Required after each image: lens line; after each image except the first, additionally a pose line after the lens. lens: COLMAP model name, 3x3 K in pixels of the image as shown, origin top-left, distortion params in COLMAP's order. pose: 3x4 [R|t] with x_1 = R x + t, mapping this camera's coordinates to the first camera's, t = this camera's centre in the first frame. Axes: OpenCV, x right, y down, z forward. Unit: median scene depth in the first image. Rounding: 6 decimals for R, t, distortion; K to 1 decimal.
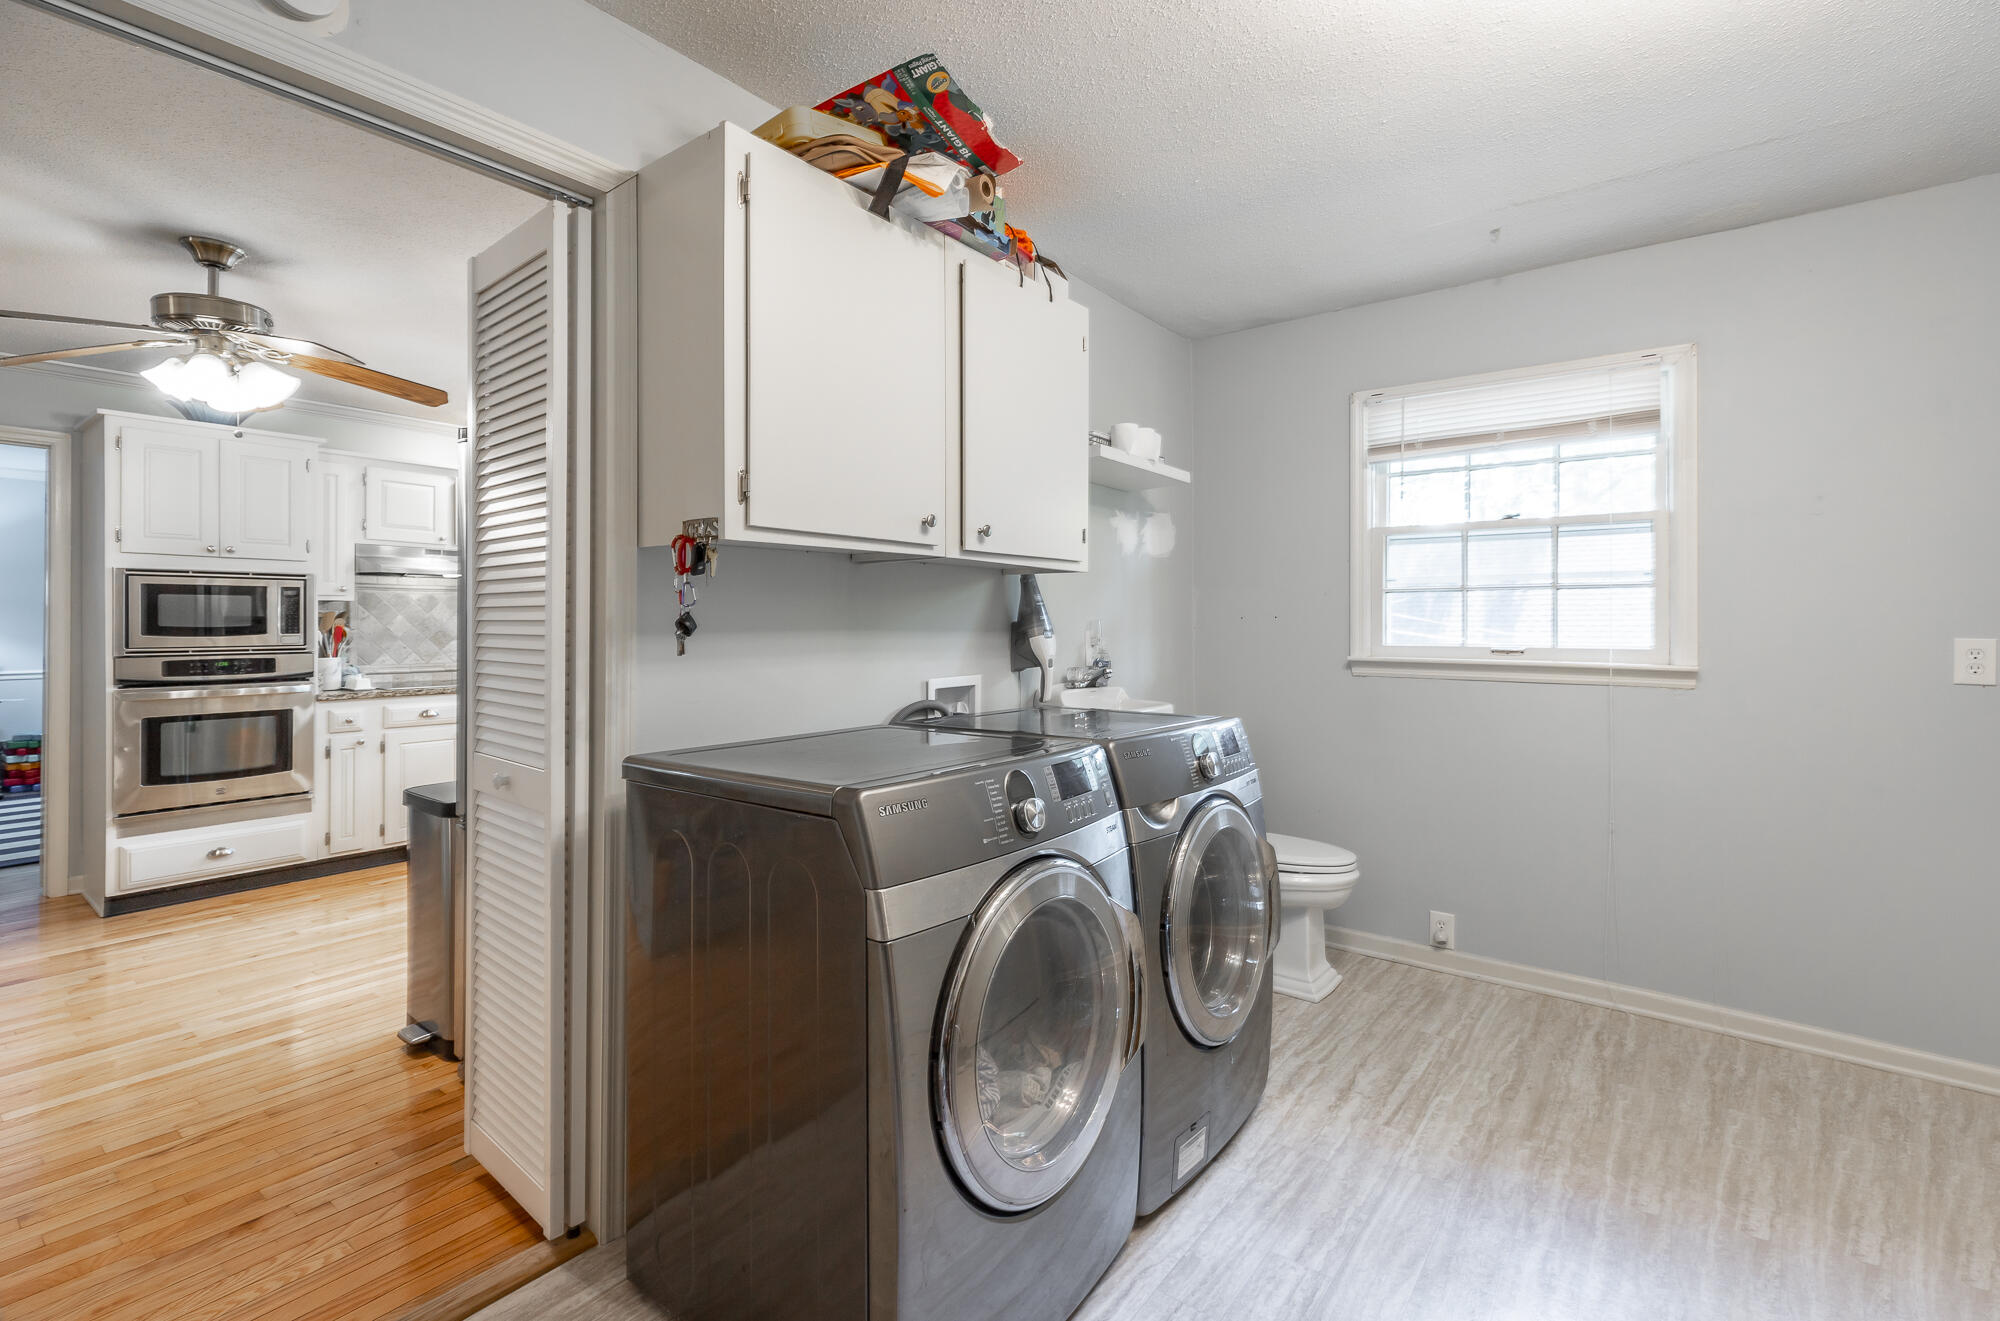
lens RADIAL K [[890.2, 0, 1000.6], [0, 890.2, 618.1], [0, 0, 1]] dist [0.003849, 0.000668]
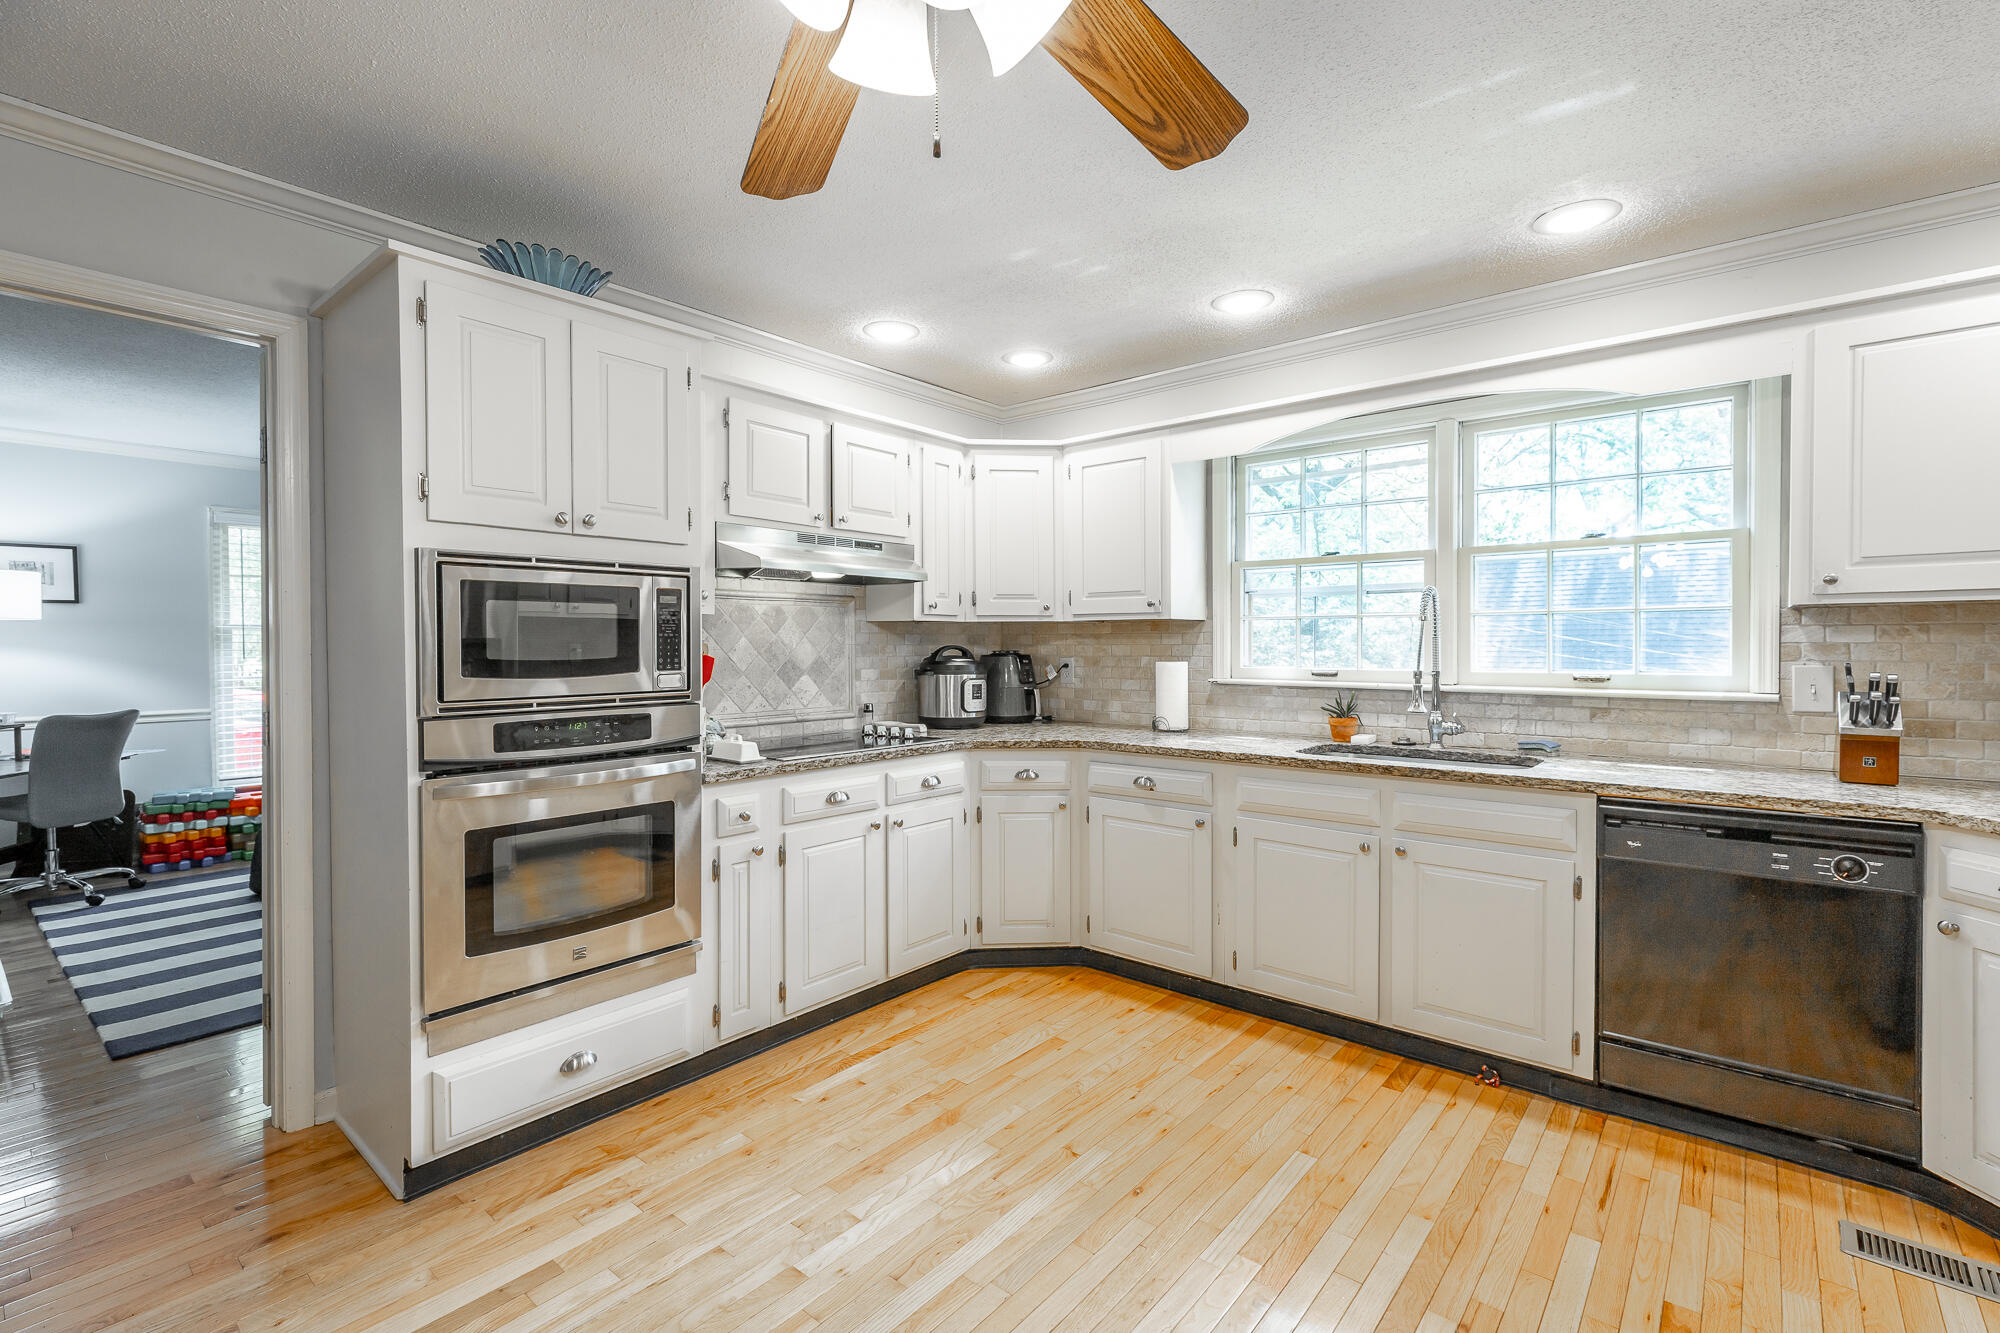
lens RADIAL K [[891.7, 0, 1006.6], [0, 891.7, 653.0], [0, 0, 1]] dist [-0.000453, -0.000056]
pose [[0.999358, -0.001476, -0.035810, -0.594332], [0.002103, 0.999845, 0.017494, -0.003480], [0.035779, -0.017558, 0.999205, 0.462343]]
